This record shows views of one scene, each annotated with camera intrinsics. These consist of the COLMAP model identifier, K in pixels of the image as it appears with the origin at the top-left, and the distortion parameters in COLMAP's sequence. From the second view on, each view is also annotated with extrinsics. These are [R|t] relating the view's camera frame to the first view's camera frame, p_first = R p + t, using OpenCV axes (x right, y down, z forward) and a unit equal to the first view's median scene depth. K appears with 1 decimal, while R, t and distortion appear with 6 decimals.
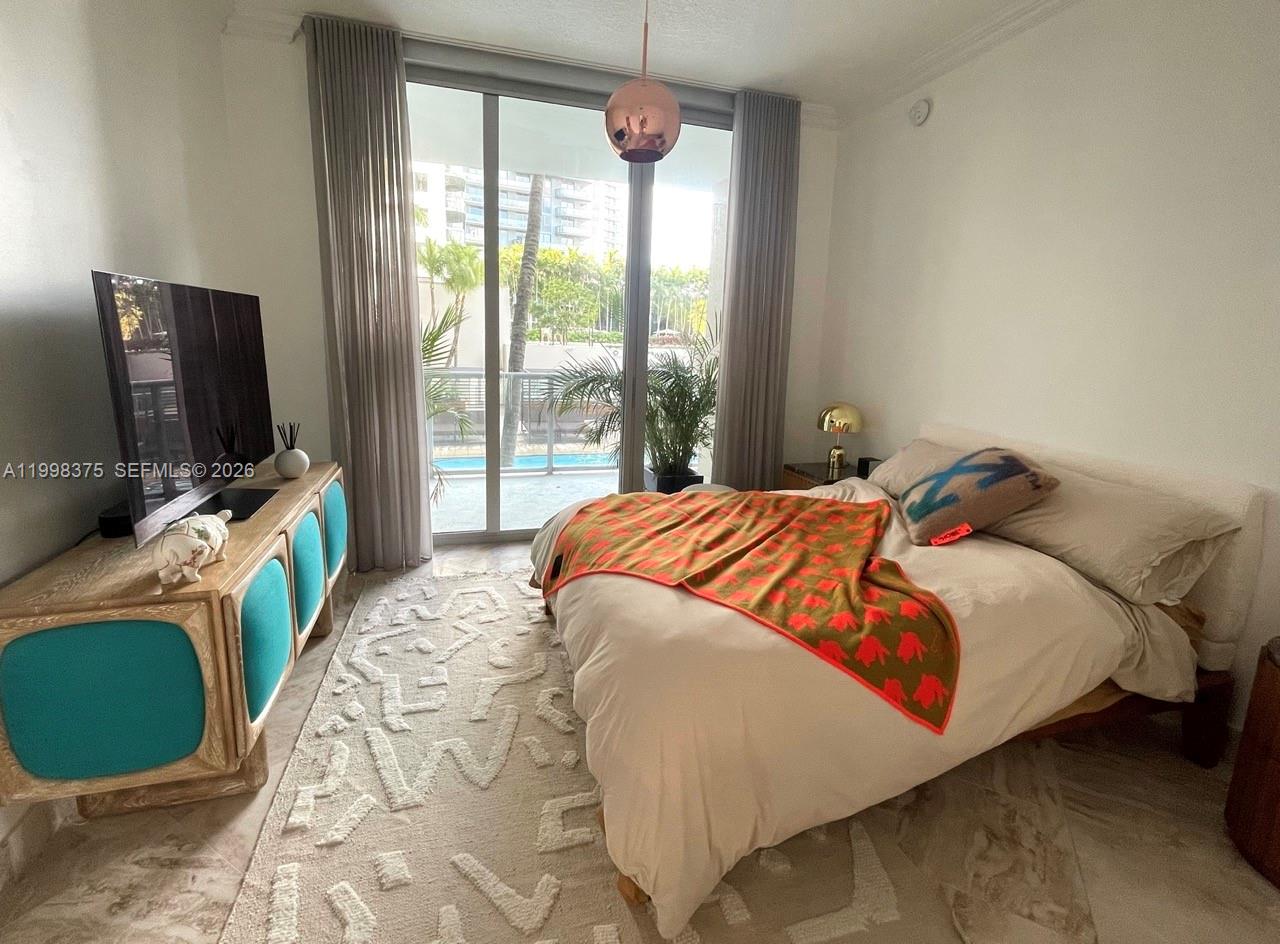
lens RADIAL K [[574.4, 0, 632.8], [0, 574.4, 438.0], [0, 0, 1]] dist [0.001489, 0.001401]
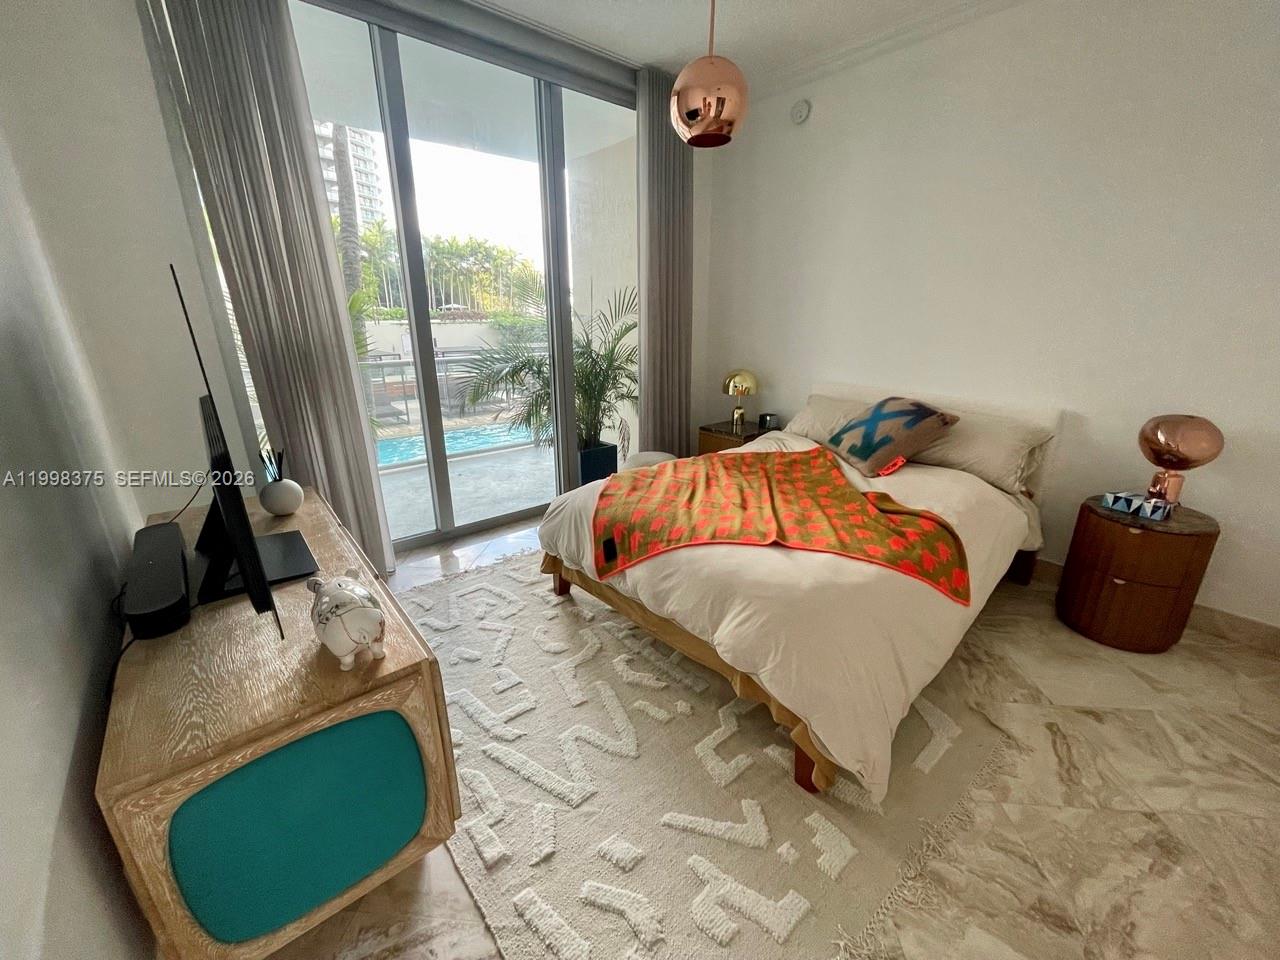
lens RADIAL K [[511.8, 0, 643.3], [0, 511.8, 479.4], [0, 0, 1]] dist [0.003117, 0.000804]
pose [[0.912563, -0.155950, 0.378032, -0.445901], [0.098493, 0.981034, 0.166946, -0.060328], [-0.396898, -0.115115, 0.910616, 0.137893]]
